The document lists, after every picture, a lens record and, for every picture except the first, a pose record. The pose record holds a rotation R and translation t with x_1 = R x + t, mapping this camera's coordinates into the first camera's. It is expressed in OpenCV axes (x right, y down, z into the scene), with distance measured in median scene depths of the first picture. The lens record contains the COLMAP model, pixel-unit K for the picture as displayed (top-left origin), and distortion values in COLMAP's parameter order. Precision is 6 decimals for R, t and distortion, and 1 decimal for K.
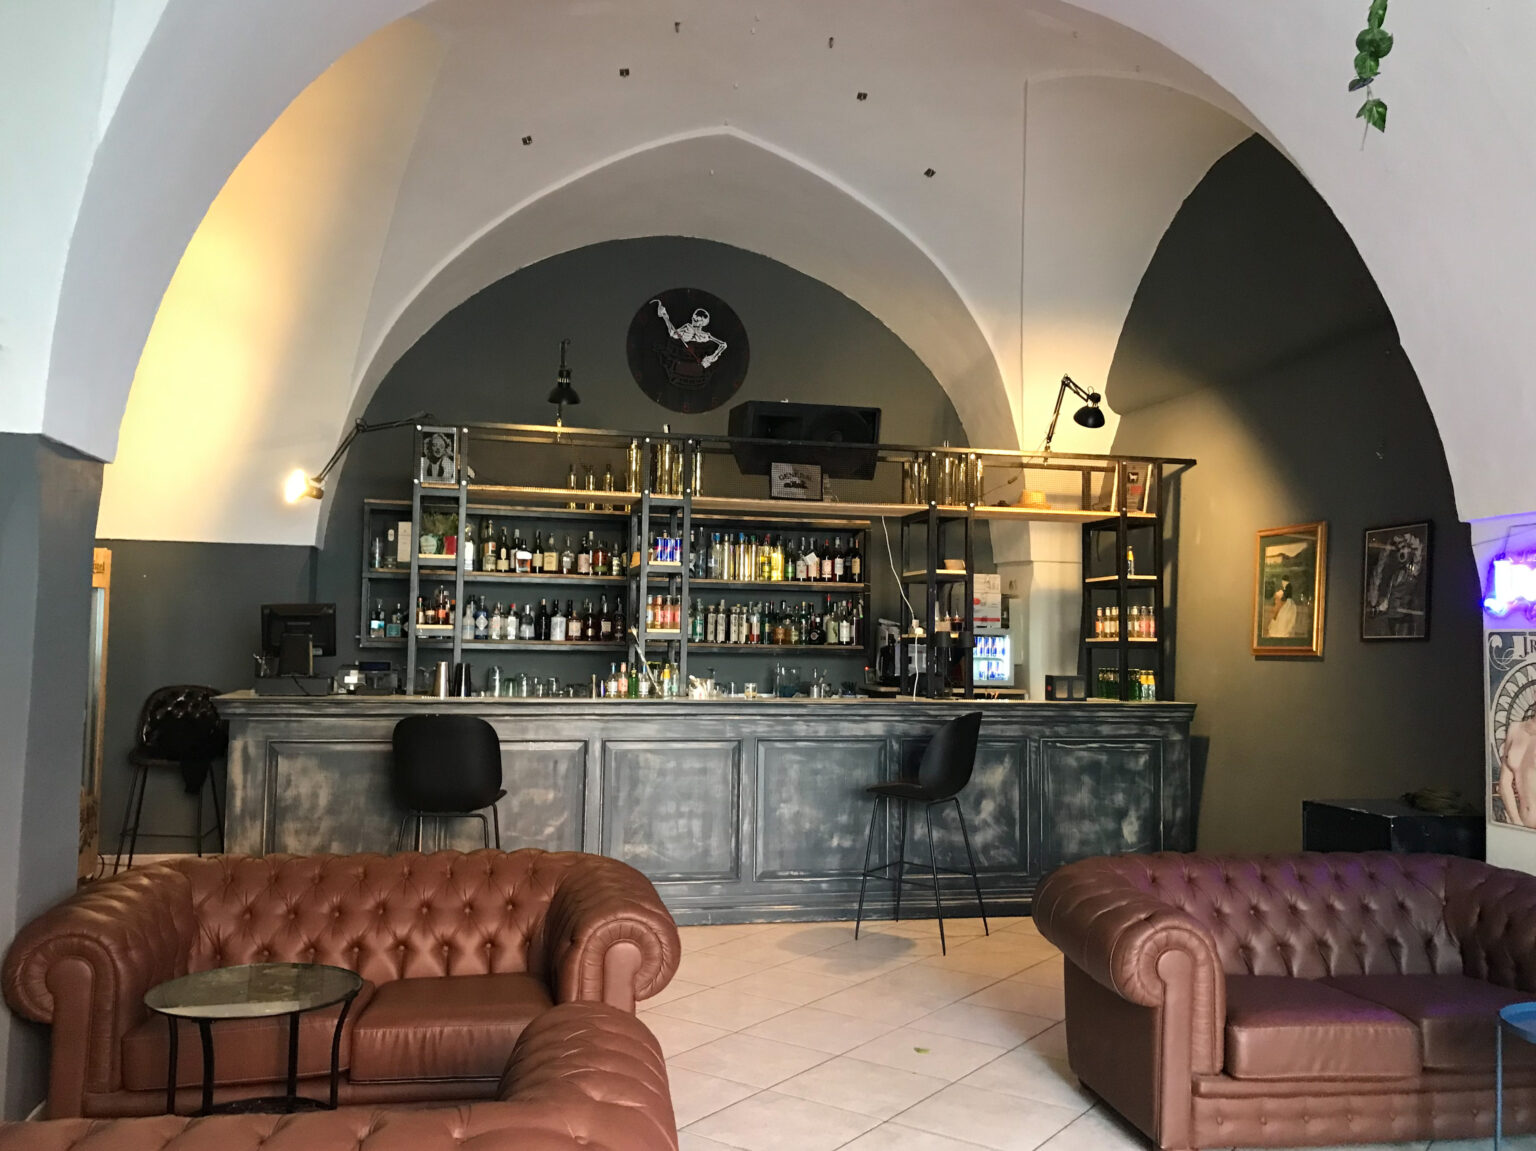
lens RADIAL K [[1295.7, 0, 750.0], [0, 1295.7, 565.1], [0, 0, 1]] dist [0.063028, -0.073612]
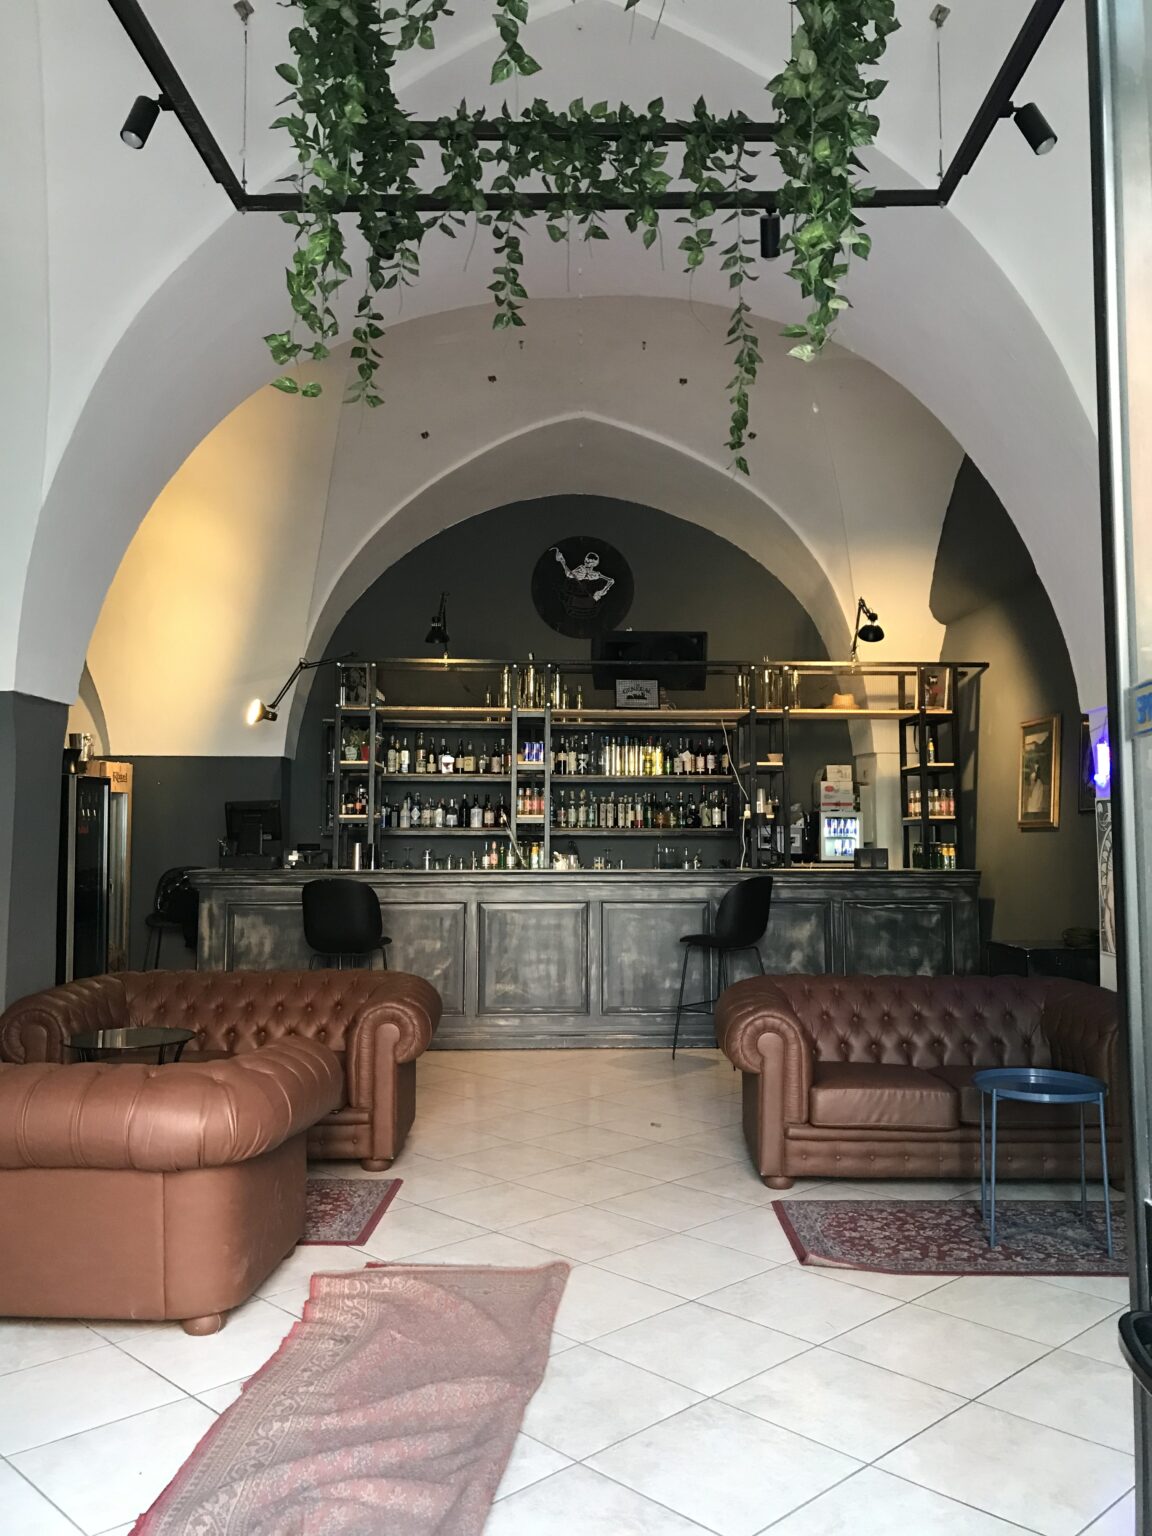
lens RADIAL K [[1230.7, 0, 583.2], [0, 1230.7, 744.2], [0, 0, 1]] dist [0.119073, -0.262371]
pose [[0.985049, -0.028576, -0.169886, 0.194056], [0.025633, 0.999481, -0.019495, 0.005226], [0.170355, 0.014849, 0.985271, -0.179146]]
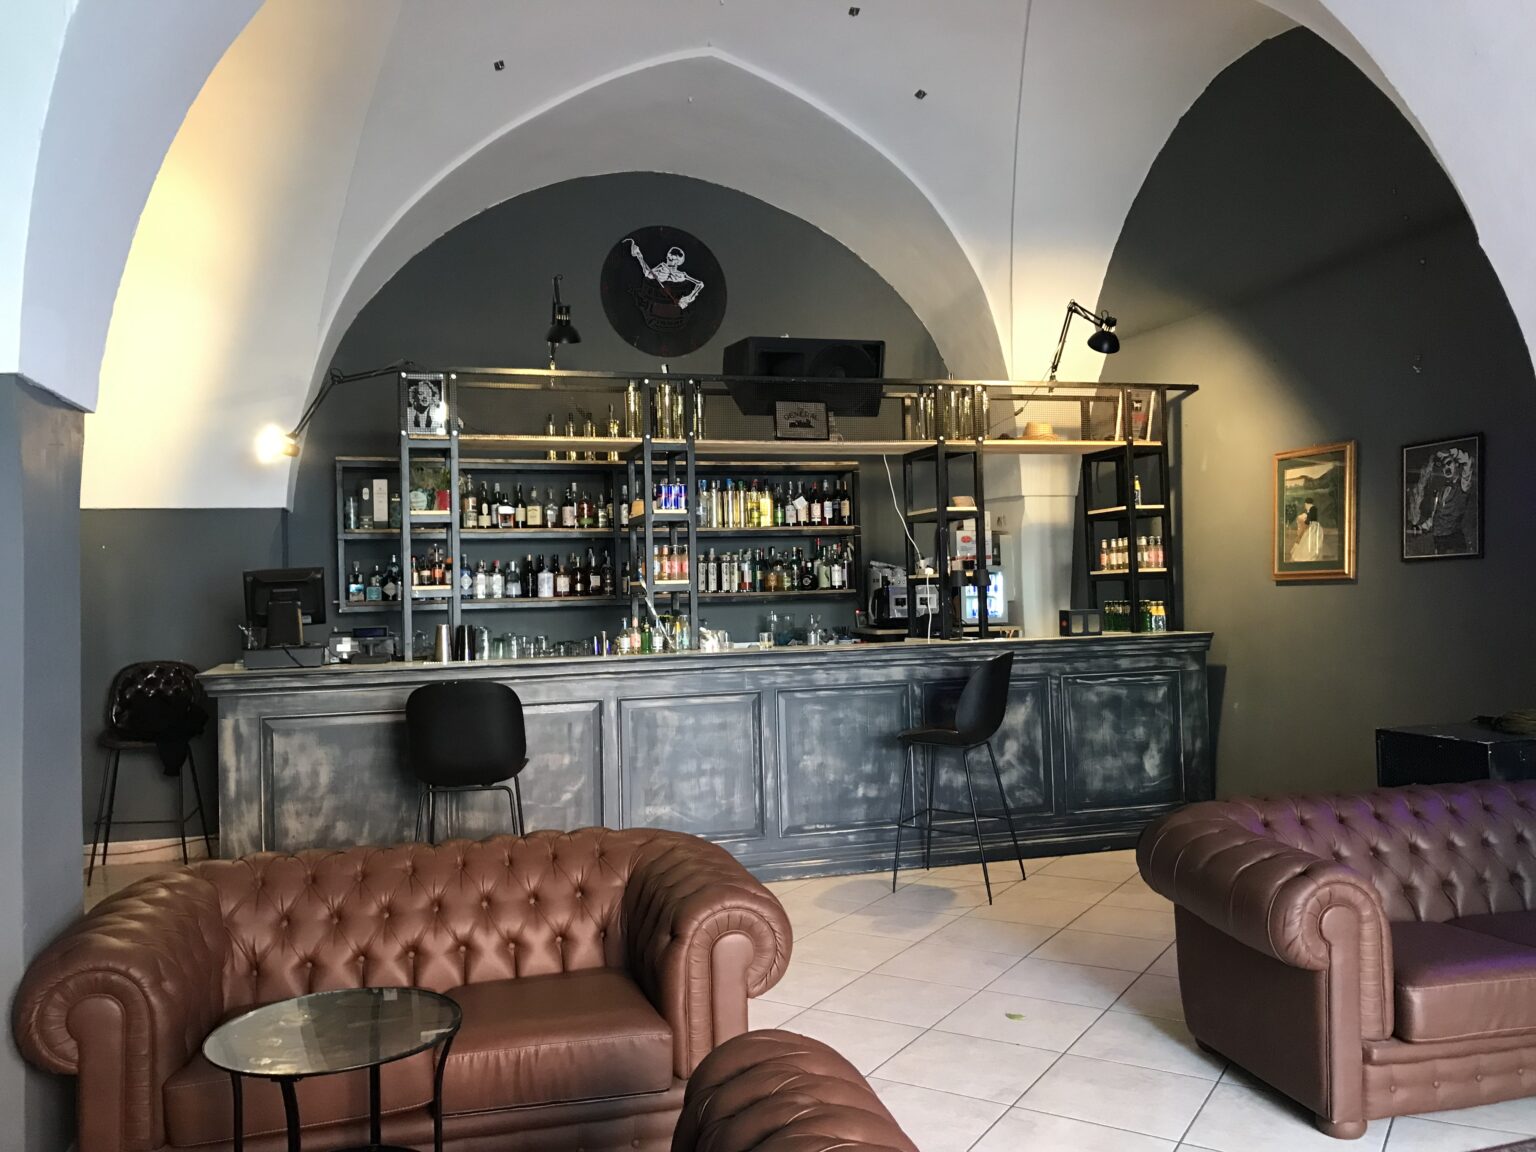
lens RADIAL K [[1240.2, 0, 747.9], [0, 1240.2, 564.4], [0, 0, 1]] dist [0.052525, -0.043281]
pose [[0.997213, -0.041566, 0.061962, -0.068574], [0.039125, 0.998430, 0.040091, 0.003480], [-0.063531, -0.037555, 0.997273, 0.089603]]
